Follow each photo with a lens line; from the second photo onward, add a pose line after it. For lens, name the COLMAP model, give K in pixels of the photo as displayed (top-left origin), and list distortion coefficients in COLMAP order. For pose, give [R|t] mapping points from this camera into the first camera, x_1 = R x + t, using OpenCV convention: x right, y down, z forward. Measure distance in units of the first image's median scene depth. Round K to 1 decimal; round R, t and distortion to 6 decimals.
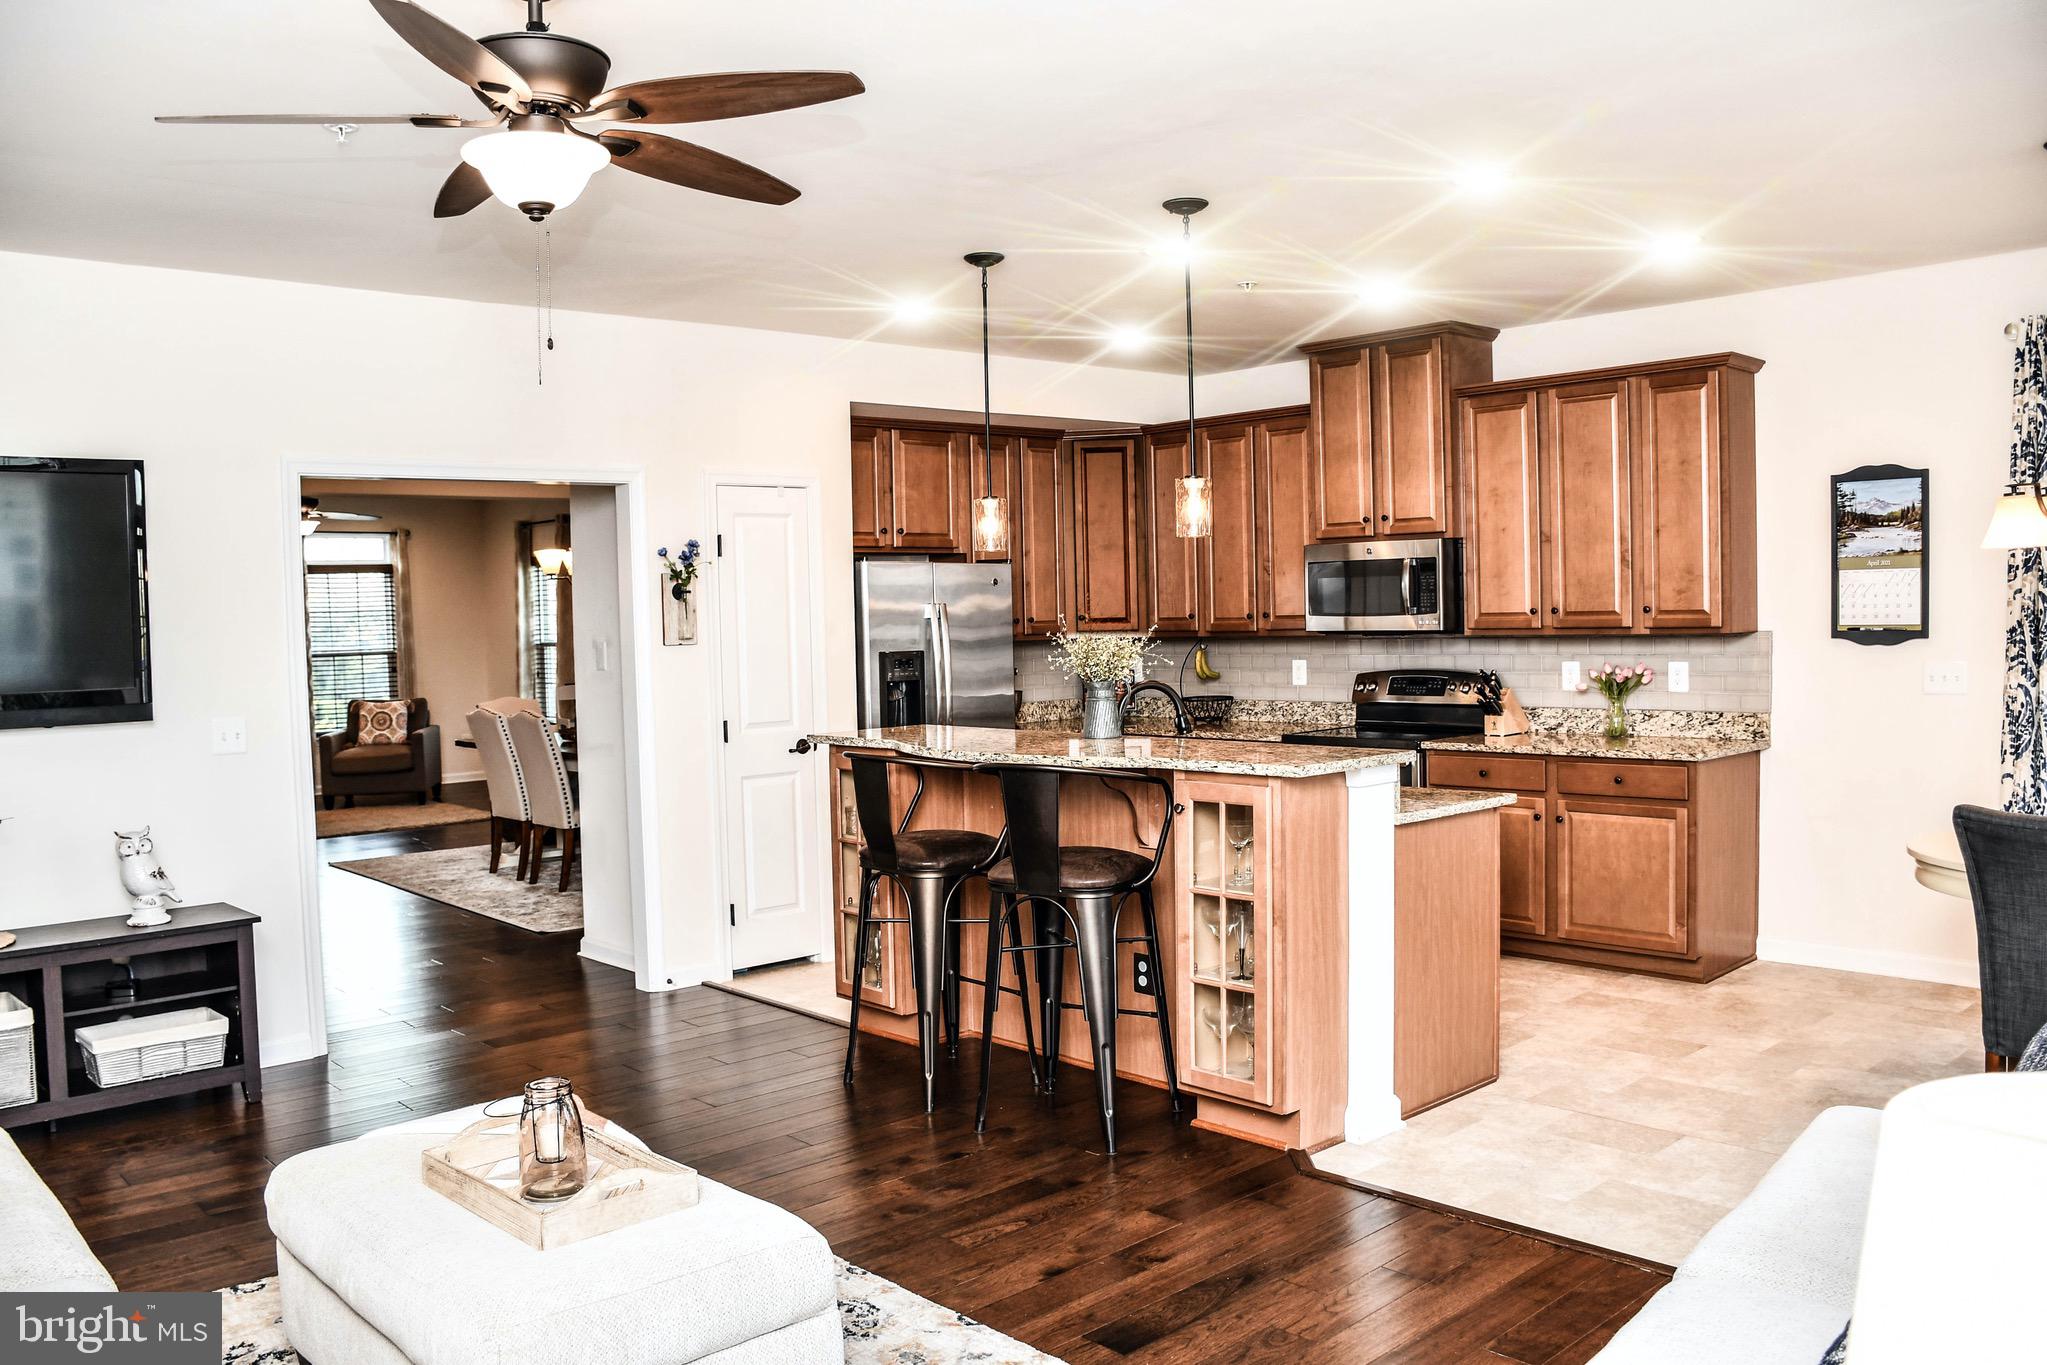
lens RADIAL K [[1620.4, 0, 1006.2], [0, 1620.4, 687.2], [0, 0, 1]] dist [-0.153967, 0.107522]
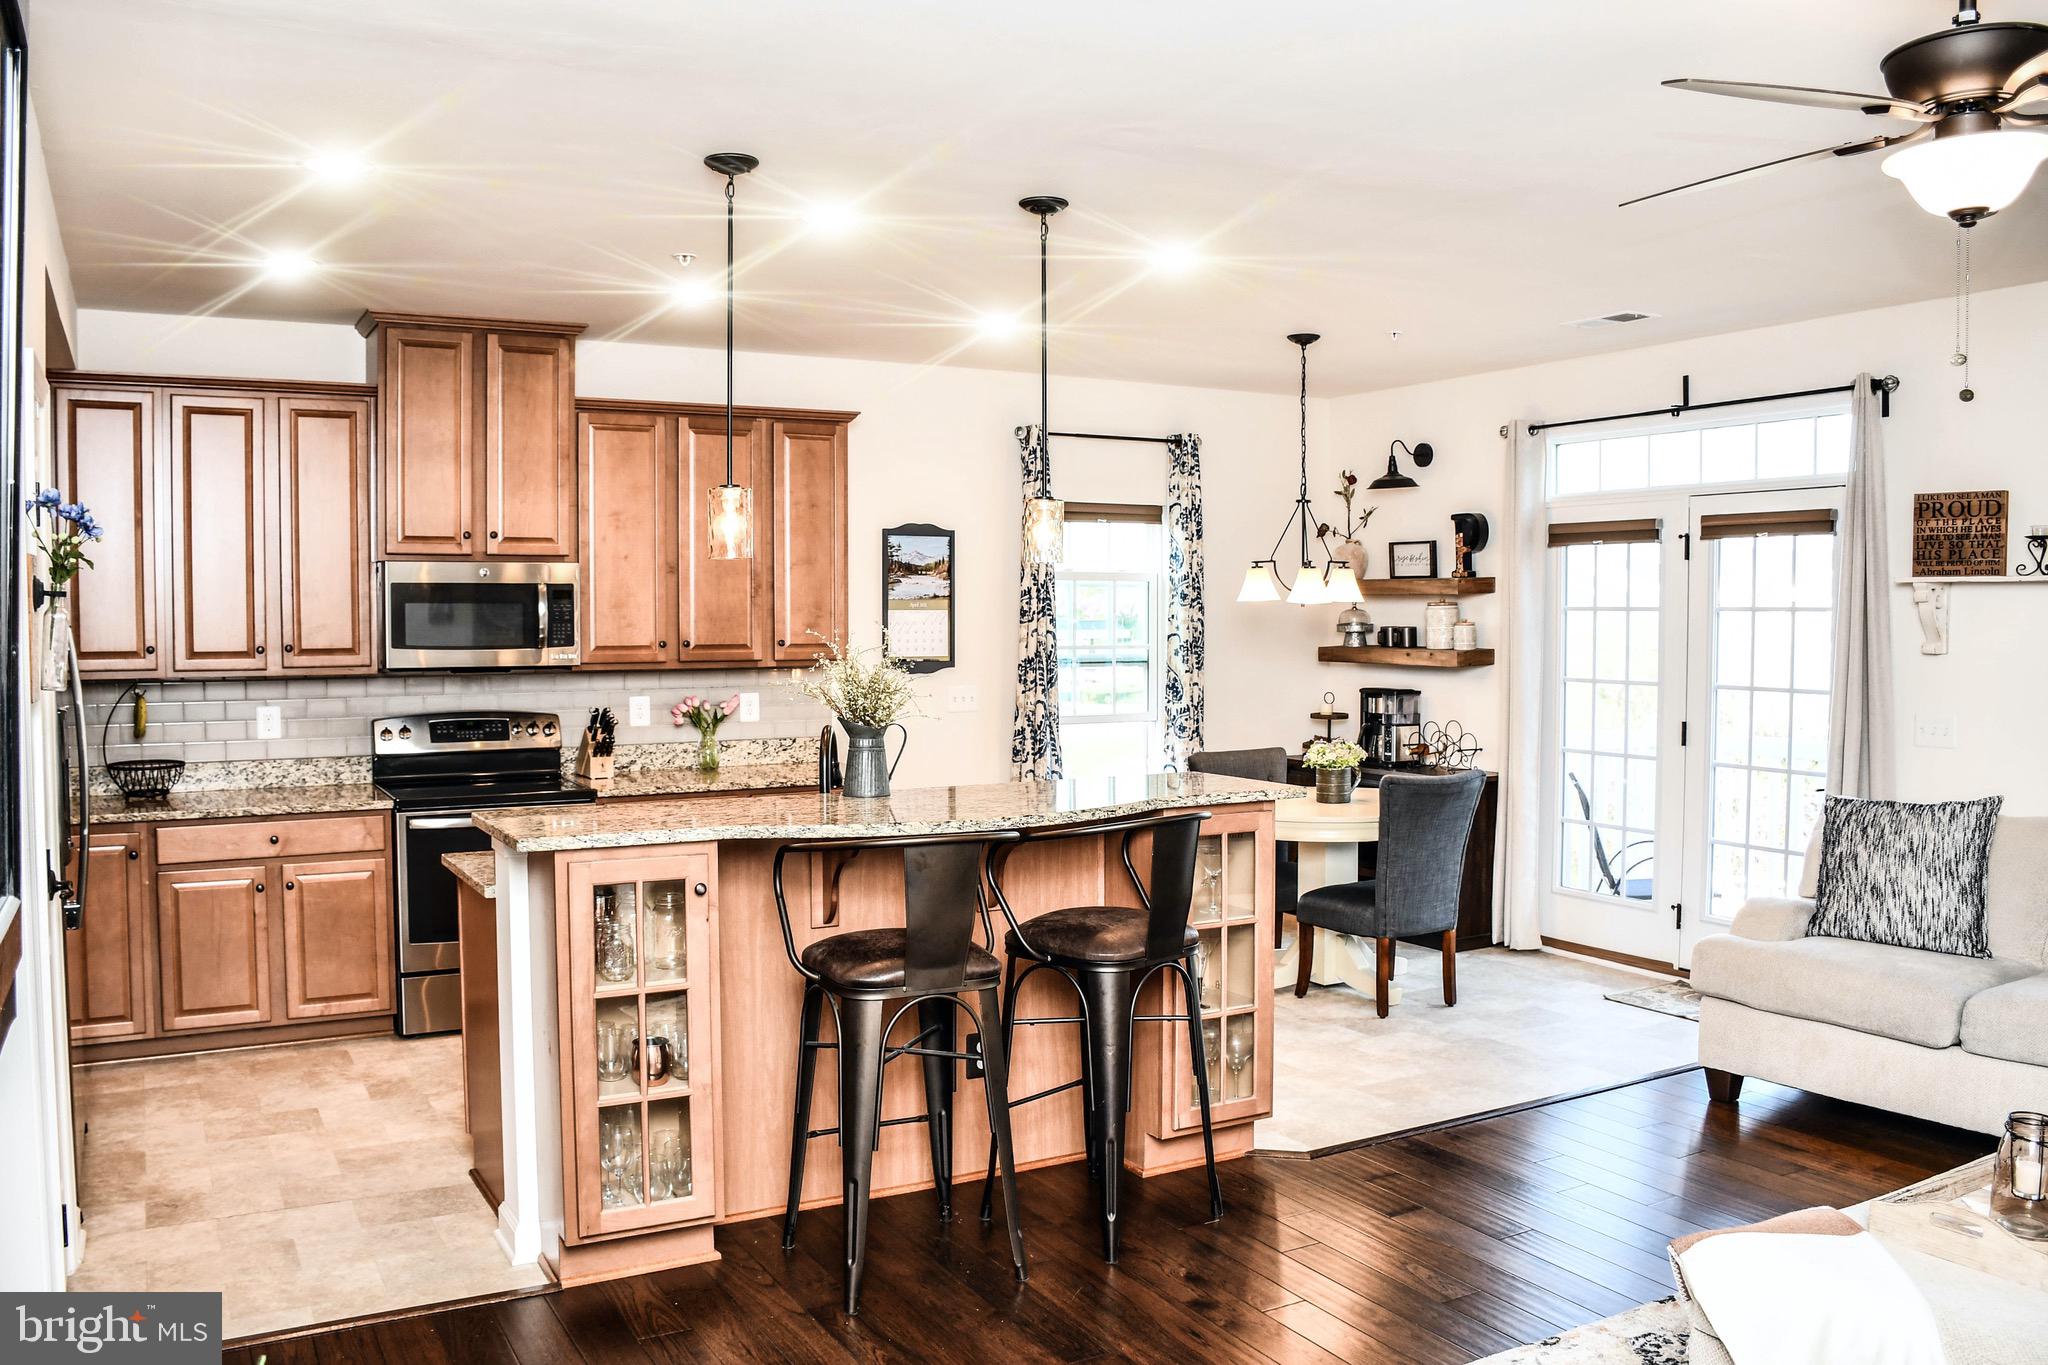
lens RADIAL K [[1621.2, 0, 1006.7], [0, 1621.2, 687.2], [0, 0, 1]] dist [-0.153967, 0.107522]
pose [[0.228354, -0.017624, 0.973419, -0.575609], [0.040373, 0.999147, 0.008618, -0.022172], [-0.972741, 0.037332, 0.228870, 0.587848]]
